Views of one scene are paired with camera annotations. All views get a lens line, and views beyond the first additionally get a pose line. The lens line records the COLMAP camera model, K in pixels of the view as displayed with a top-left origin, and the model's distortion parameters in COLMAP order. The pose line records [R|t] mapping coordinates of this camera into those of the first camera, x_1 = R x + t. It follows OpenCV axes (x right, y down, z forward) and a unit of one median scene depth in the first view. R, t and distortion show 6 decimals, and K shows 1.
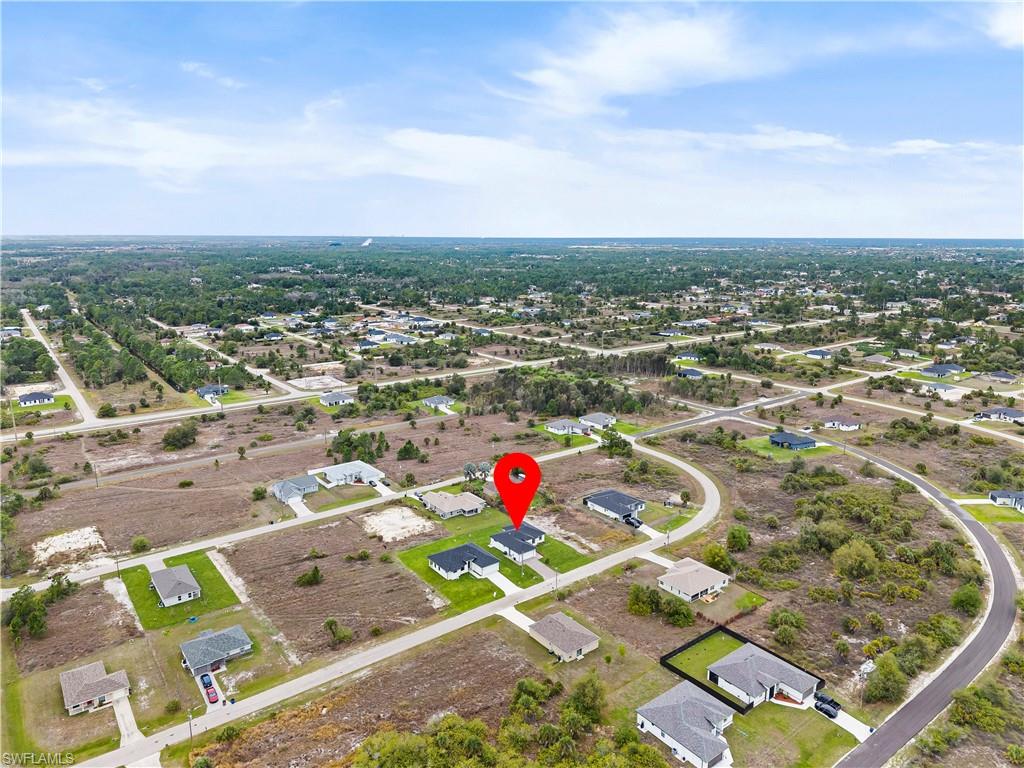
lens RADIAL K [[682.4, 0, 512.0], [0, 682.4, 384.0], [0, 0, 1]] dist [0.074540, -0.094555]
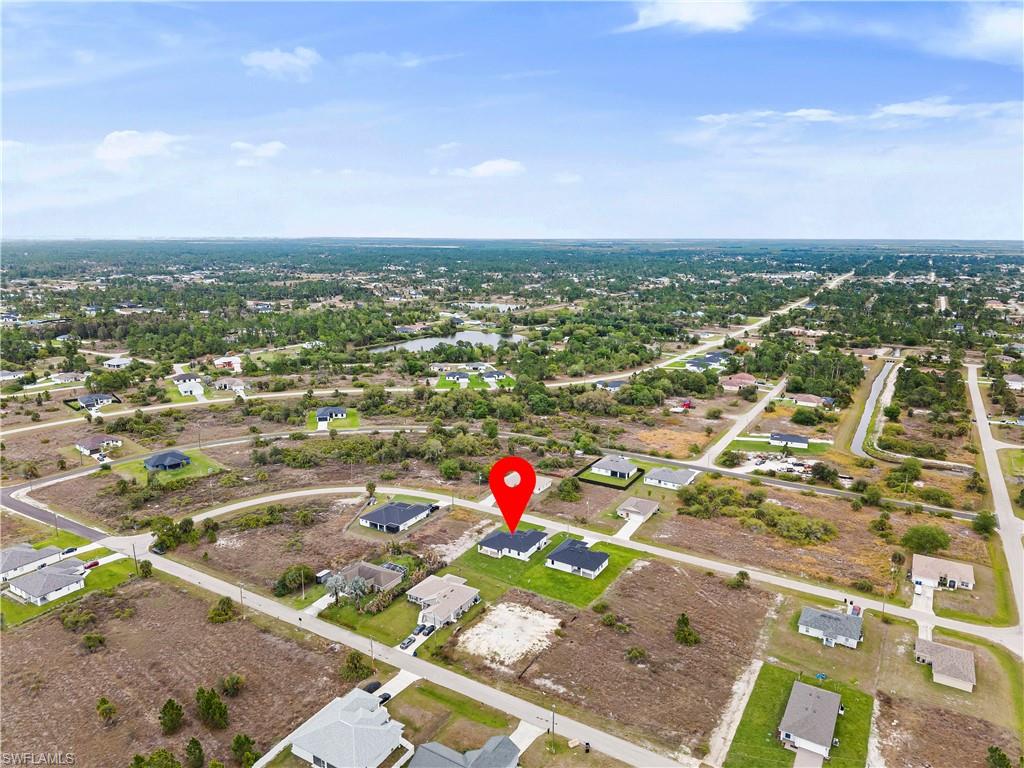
lens RADIAL K [[682.4, 0, 512.0], [0, 682.4, 384.0], [0, 0, 1]] dist [0.074540, -0.094555]
pose [[-0.370504, -0.204587, 0.906019, -0.790367], [0.194883, 0.936606, 0.291188, -0.262880], [-0.908156, 0.284454, -0.307146, 1.157611]]
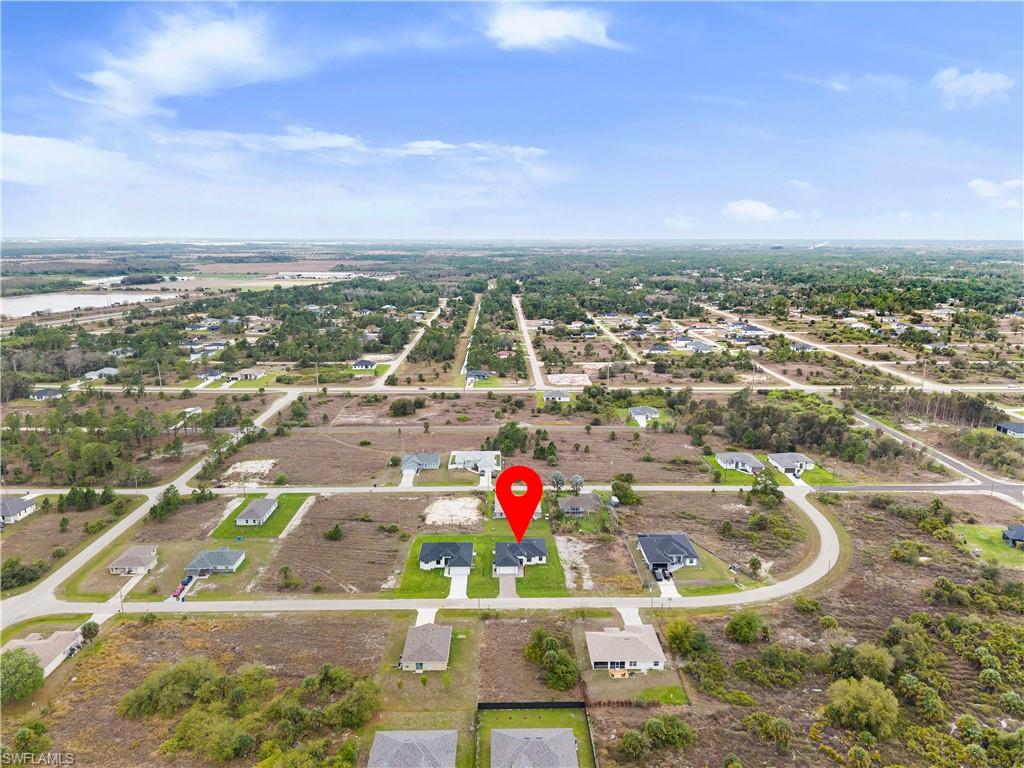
lens RADIAL K [[682.4, 0, 512.0], [0, 682.4, 384.0], [0, 0, 1]] dist [0.074540, -0.094555]
pose [[0.806324, 0.124898, -0.578137, 0.498983], [-0.126898, 0.991220, 0.037155, -0.044439], [0.577701, 0.043406, 0.815094, 0.174661]]
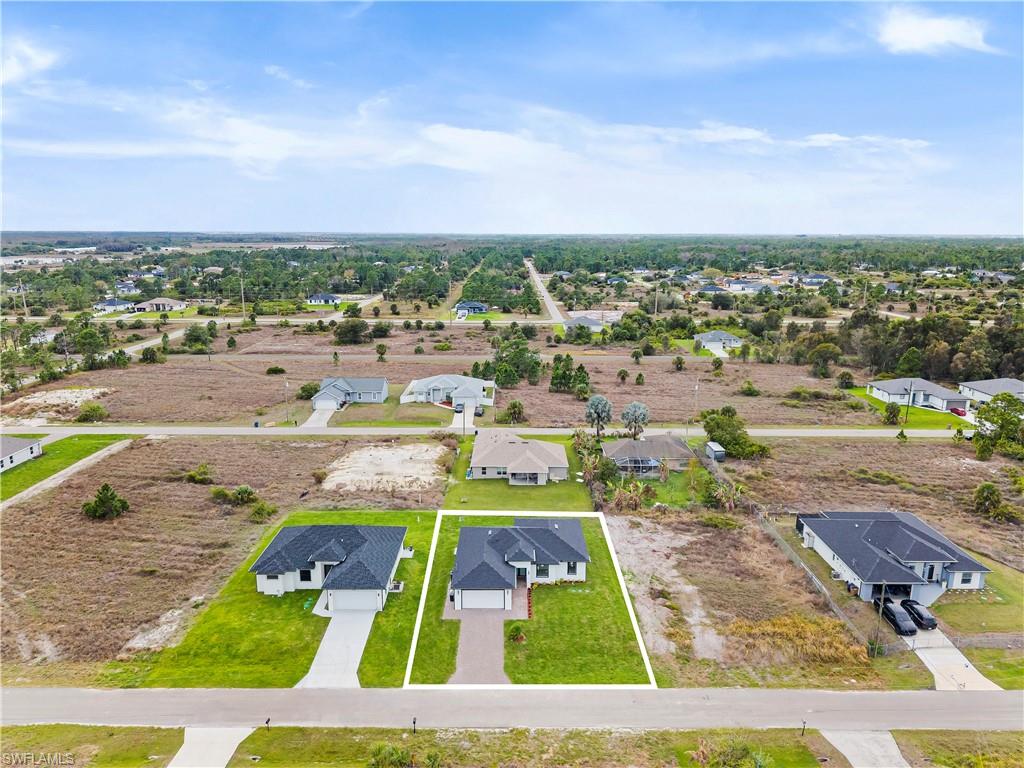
lens RADIAL K [[685.6, 0, 512.0], [0, 685.6, 384.0], [0, 0, 1]] dist [0.034225, -0.037564]
pose [[0.794411, 0.131493, -0.592976, 0.209654], [-0.131456, 0.990367, 0.043502, 0.106665], [0.592985, 0.043392, 0.804044, 0.634289]]
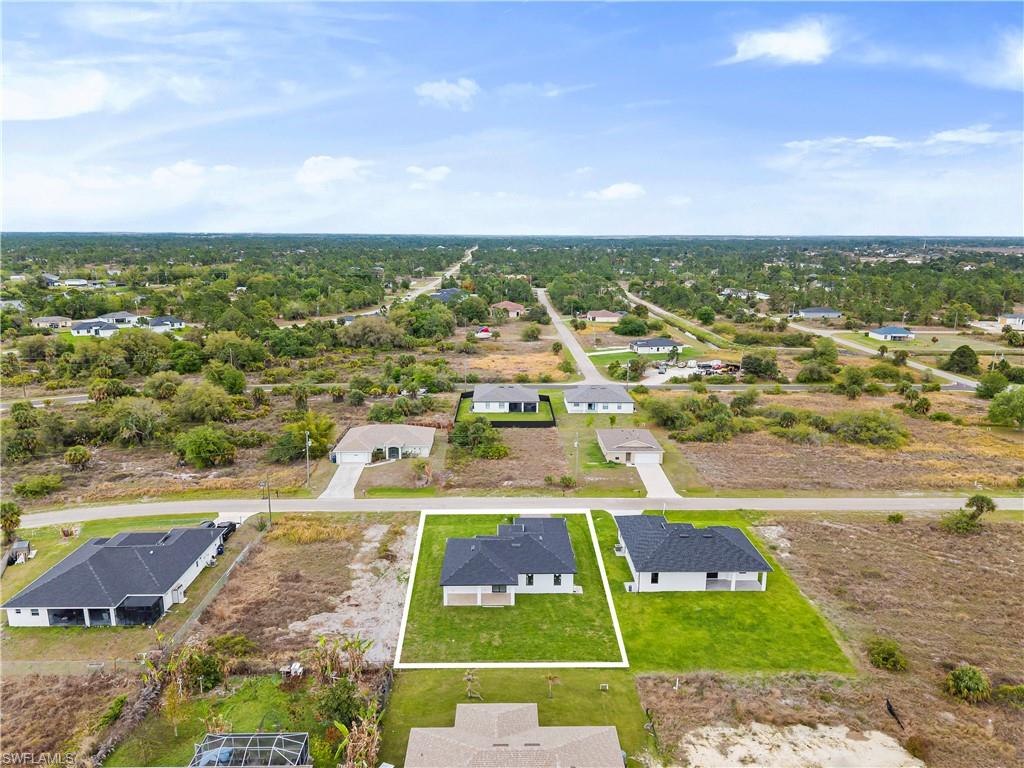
lens RADIAL K [[682.4, 0, 512.0], [0, 682.4, 384.0], [0, 0, 1]] dist [0.074540, -0.094555]
pose [[-0.805926, -0.135615, 0.576274, -0.190630], [0.119576, 0.916057, 0.382806, -0.015961], [-0.579814, 0.377422, -0.722058, 1.162932]]
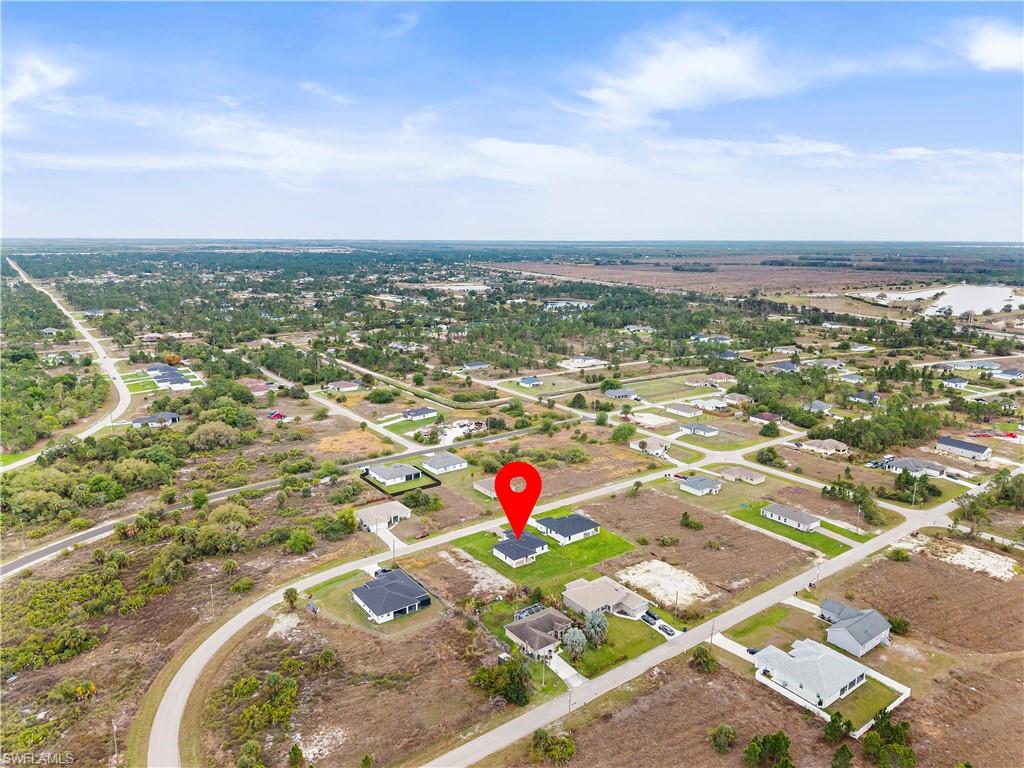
lens RADIAL K [[682.4, 0, 512.0], [0, 682.4, 384.0], [0, 0, 1]] dist [0.074540, -0.094555]
pose [[-0.999860, -0.010402, 0.013098, 0.009374], [-0.003994, 0.908930, 0.416930, -0.377171], [-0.016242, 0.416819, -0.908844, 1.686151]]
